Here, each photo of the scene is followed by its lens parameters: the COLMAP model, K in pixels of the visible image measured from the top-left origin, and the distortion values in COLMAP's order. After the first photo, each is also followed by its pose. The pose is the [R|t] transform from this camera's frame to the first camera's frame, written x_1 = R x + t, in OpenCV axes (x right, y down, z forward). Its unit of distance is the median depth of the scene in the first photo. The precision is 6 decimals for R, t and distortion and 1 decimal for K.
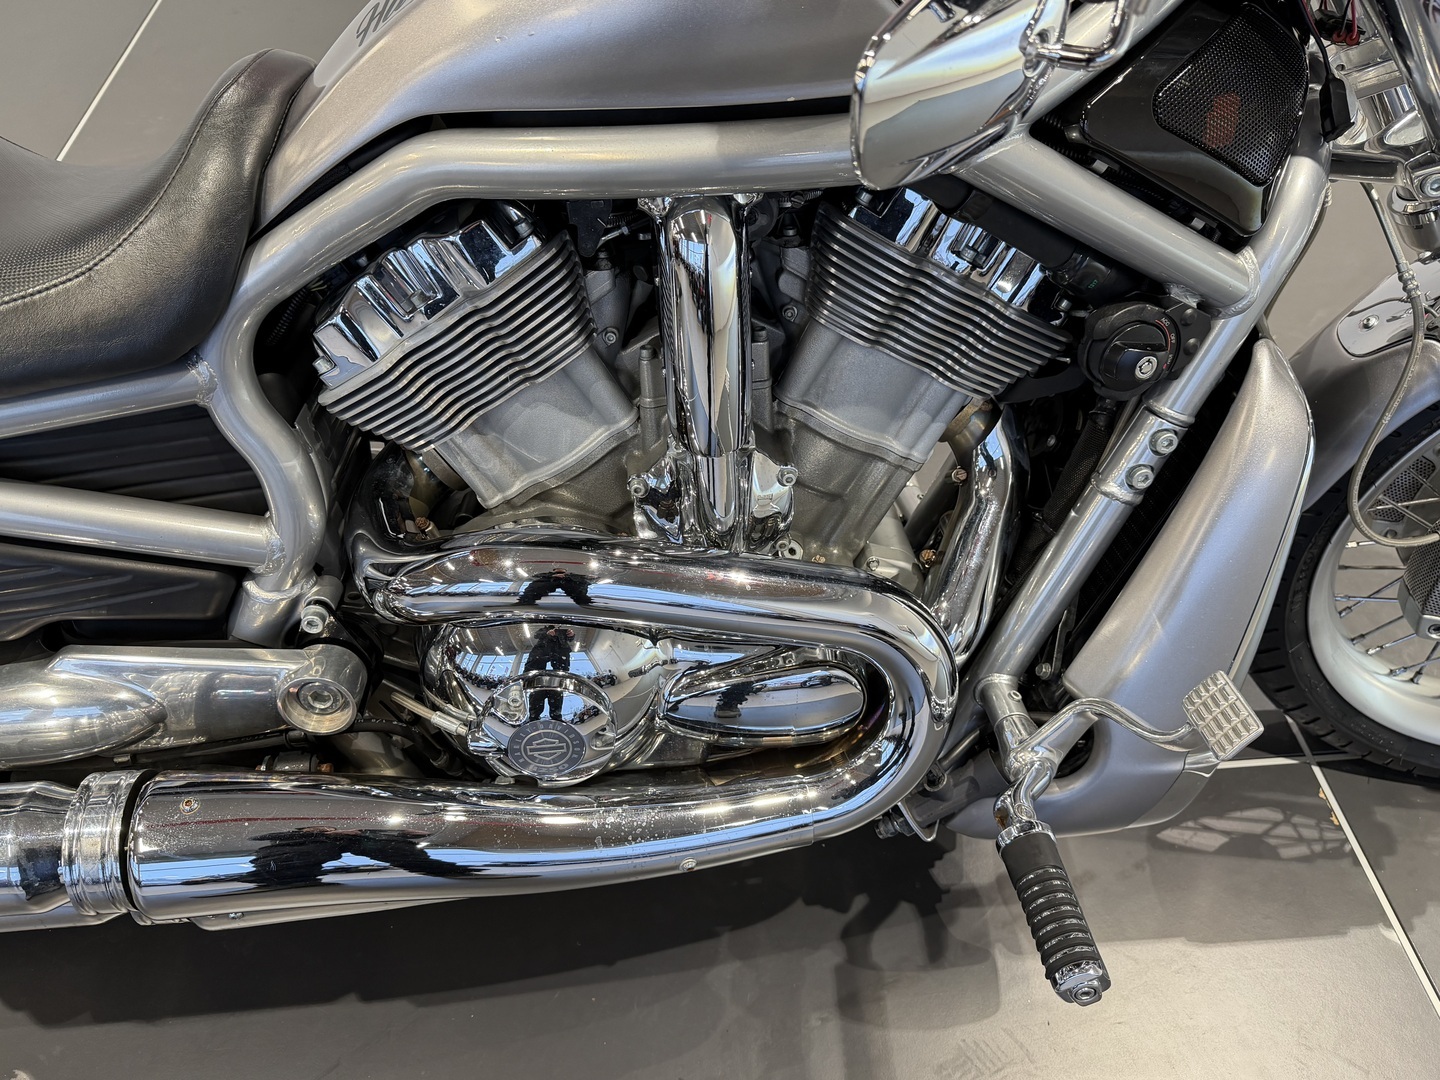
lens RADIAL K [[1084.2, 0, 723.3], [0, 1084.2, 548.9], [0, 0, 1]] dist [0.031168, -0.041494]
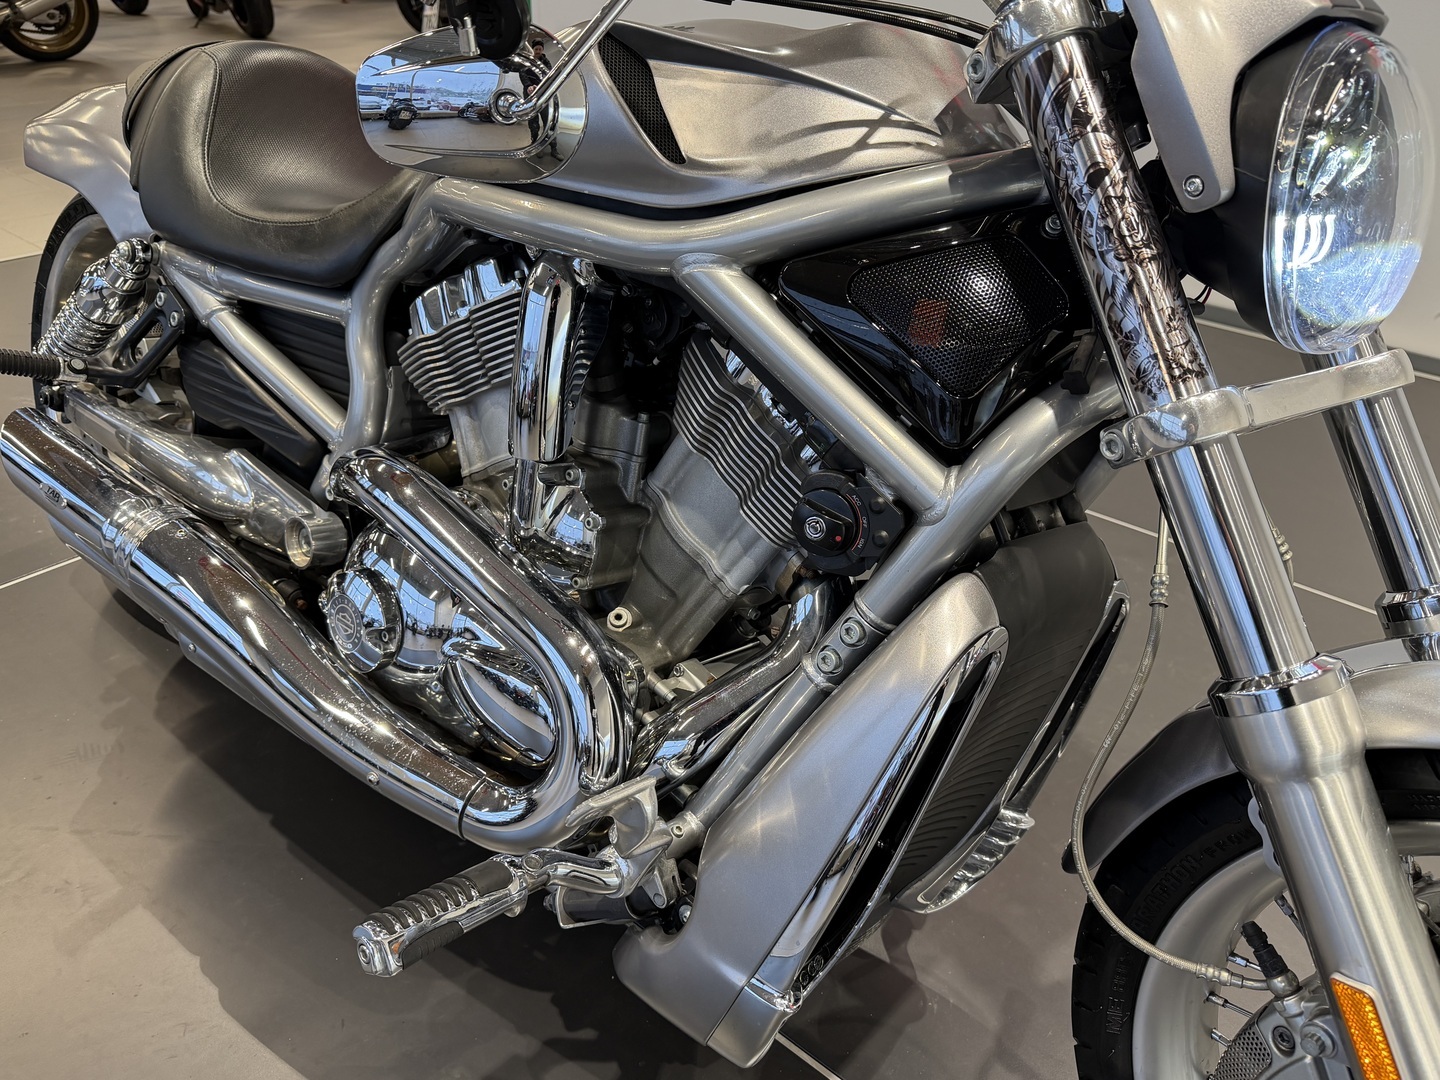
lens RADIAL K [[1084.2, 0, 707.2], [0, 1084.2, 532.7], [0, 0, 1]] dist [0.031168, -0.041494]
pose [[0.692099, 0.368734, -0.620512, 0.890094], [-0.545754, 0.829943, -0.115529, 0.008604], [0.472390, 0.418604, 0.775641, 0.153227]]
